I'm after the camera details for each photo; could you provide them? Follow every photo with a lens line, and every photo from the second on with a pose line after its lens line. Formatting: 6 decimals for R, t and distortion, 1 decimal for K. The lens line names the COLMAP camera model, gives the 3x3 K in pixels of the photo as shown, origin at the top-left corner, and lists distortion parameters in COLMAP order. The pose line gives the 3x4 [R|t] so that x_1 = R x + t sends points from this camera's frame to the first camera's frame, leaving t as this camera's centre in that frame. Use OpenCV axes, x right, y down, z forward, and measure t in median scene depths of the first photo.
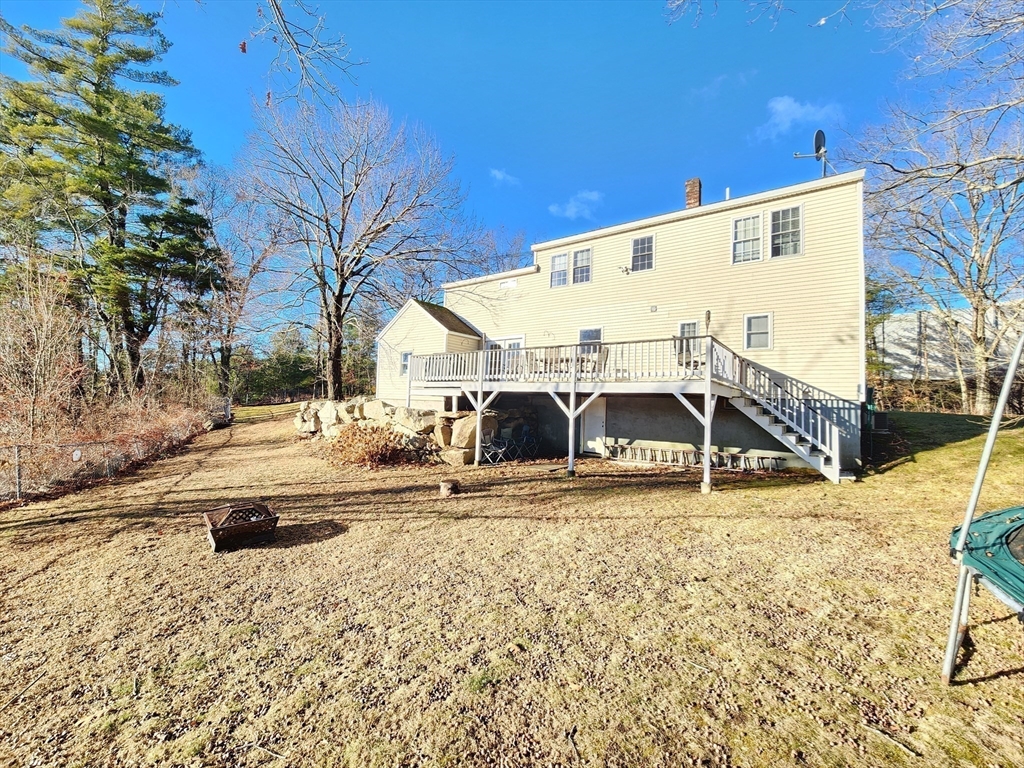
lens RADIAL K [[418.9, 0, 511.1], [0, 418.9, 380.7], [0, 0, 1]] dist [0.000954, 0.000023]
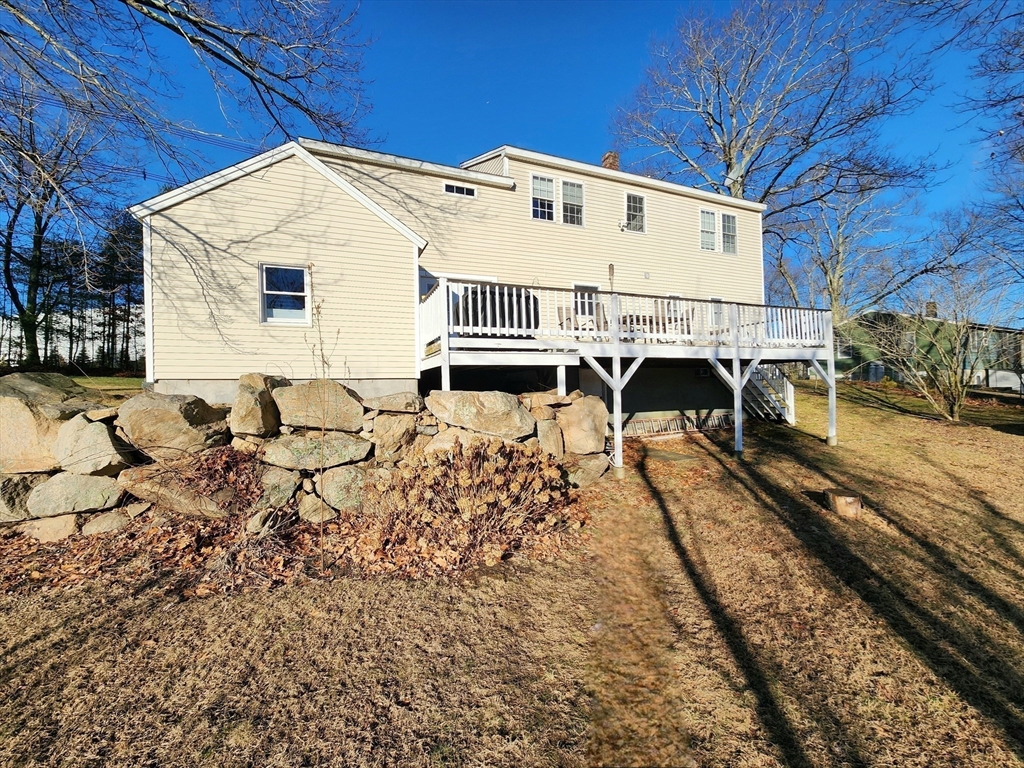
lens RADIAL K [[418.9, 0, 511.6], [0, 418.9, 383.6], [0, 0, 1]] dist [0.000954, 0.000023]
pose [[0.508732, -0.061322, 0.858738, -0.699677], [-0.024268, 0.996042, 0.085504, 0.012622], [-0.860583, -0.064338, 0.505231, 0.749690]]
